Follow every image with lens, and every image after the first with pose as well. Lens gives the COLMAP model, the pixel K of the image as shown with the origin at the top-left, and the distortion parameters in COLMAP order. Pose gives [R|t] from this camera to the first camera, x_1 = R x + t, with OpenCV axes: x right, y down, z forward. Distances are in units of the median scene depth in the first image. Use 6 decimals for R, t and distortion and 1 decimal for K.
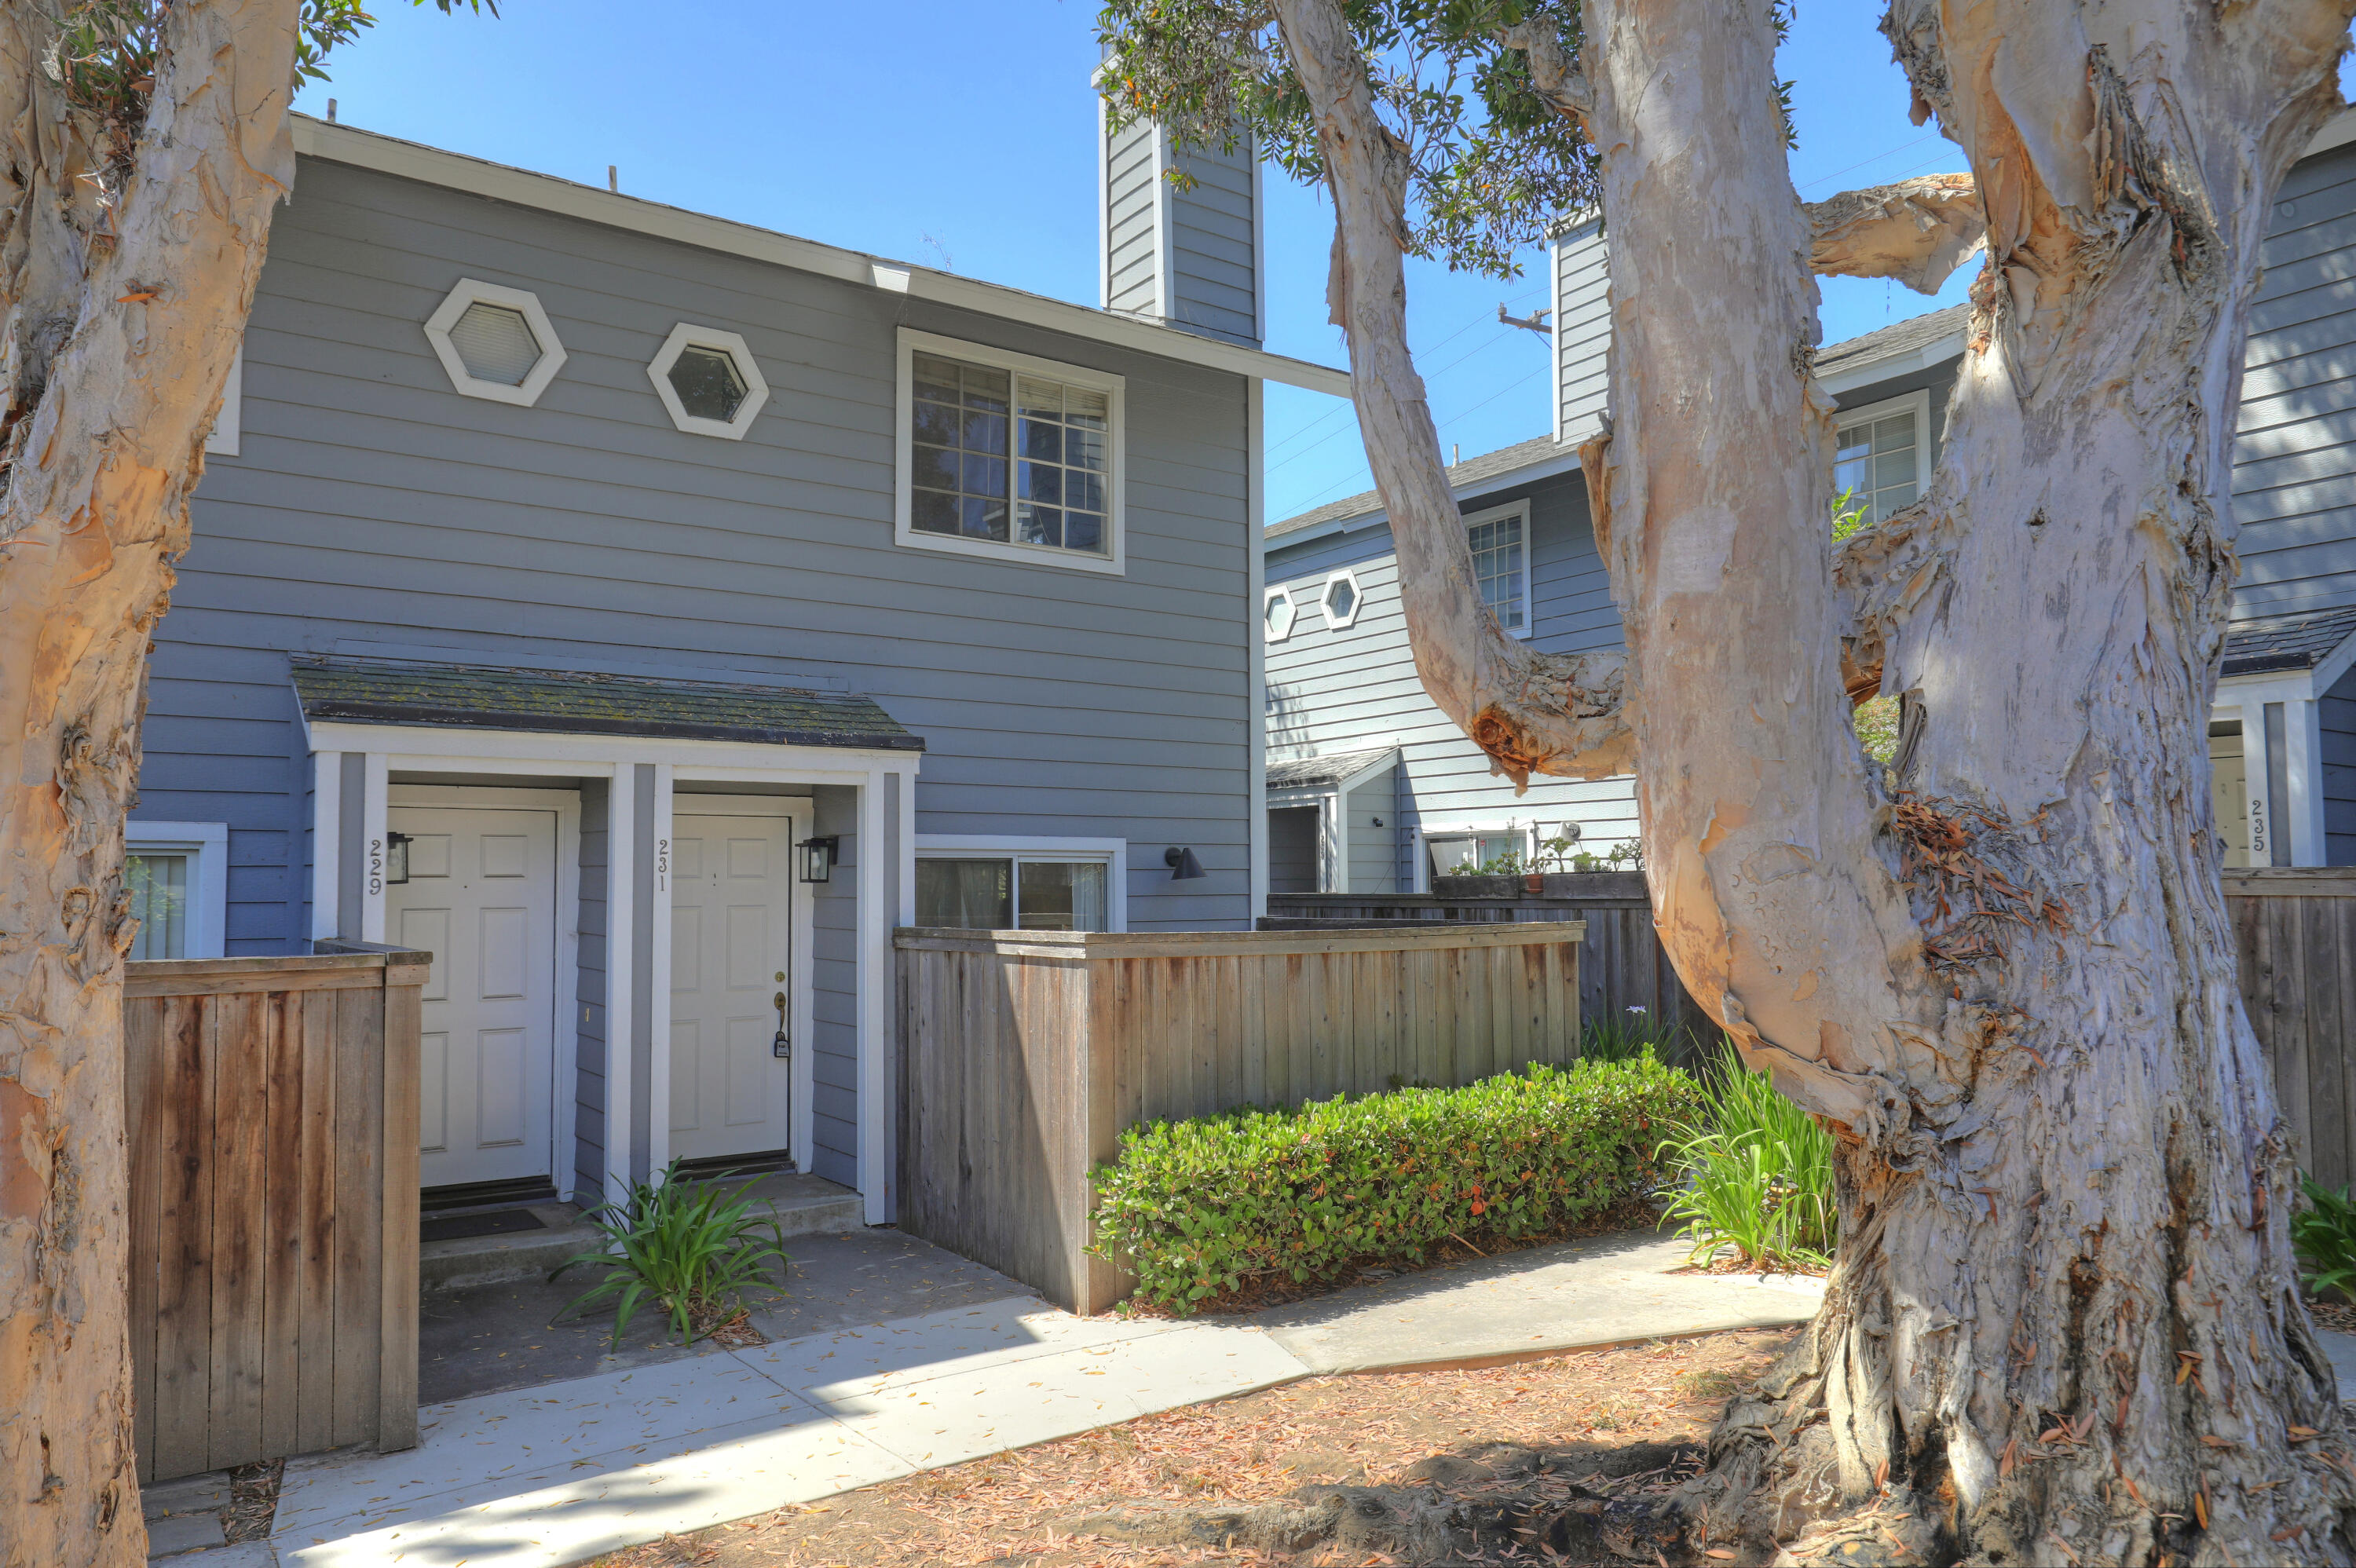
lens RADIAL K [[1567.7, 0, 1178.0], [0, 1567.7, 784.0], [0, 0, 1]] dist [-0.002512, -0.000348]
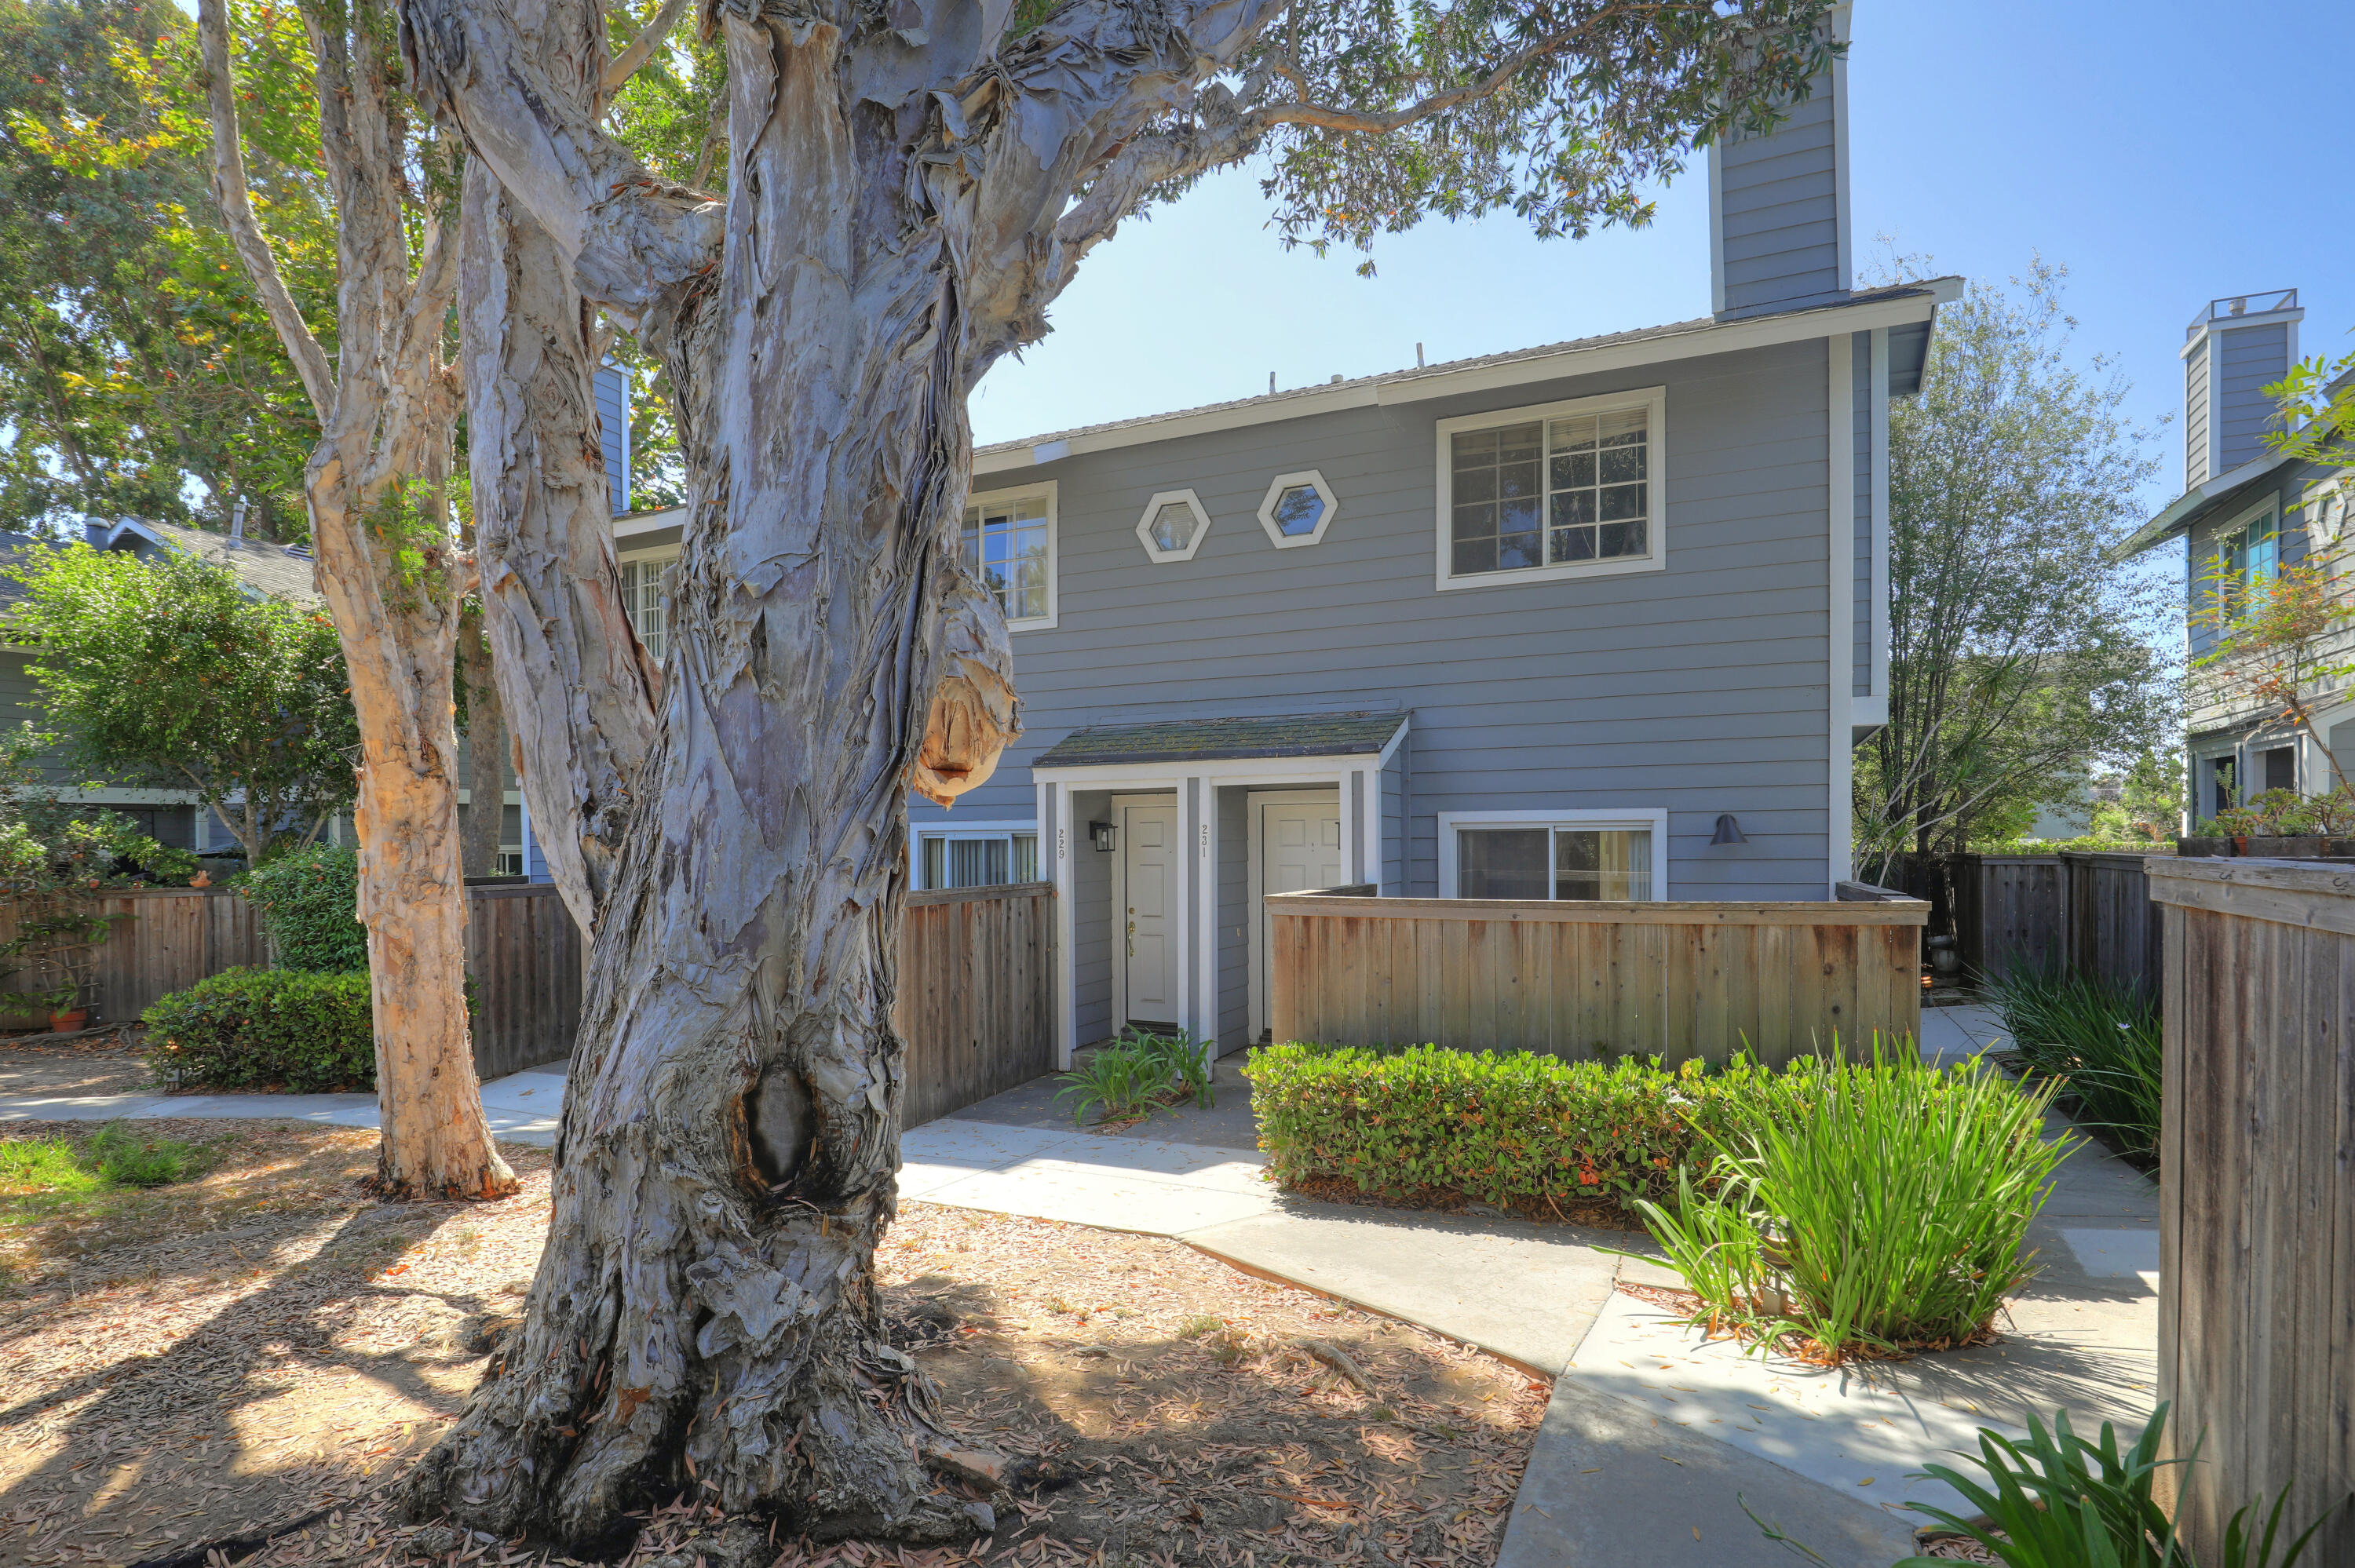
lens RADIAL K [[1152.1, 0, 1178.9], [0, 1152.1, 850.8], [0, 0, 1]] dist [-0.050898, -0.000220]
pose [[0.497470, 0.008940, -0.867435, 0.581745], [0.065506, 0.996705, 0.047840, 0.003827], [0.865004, -0.080621, 0.495245, 0.347197]]
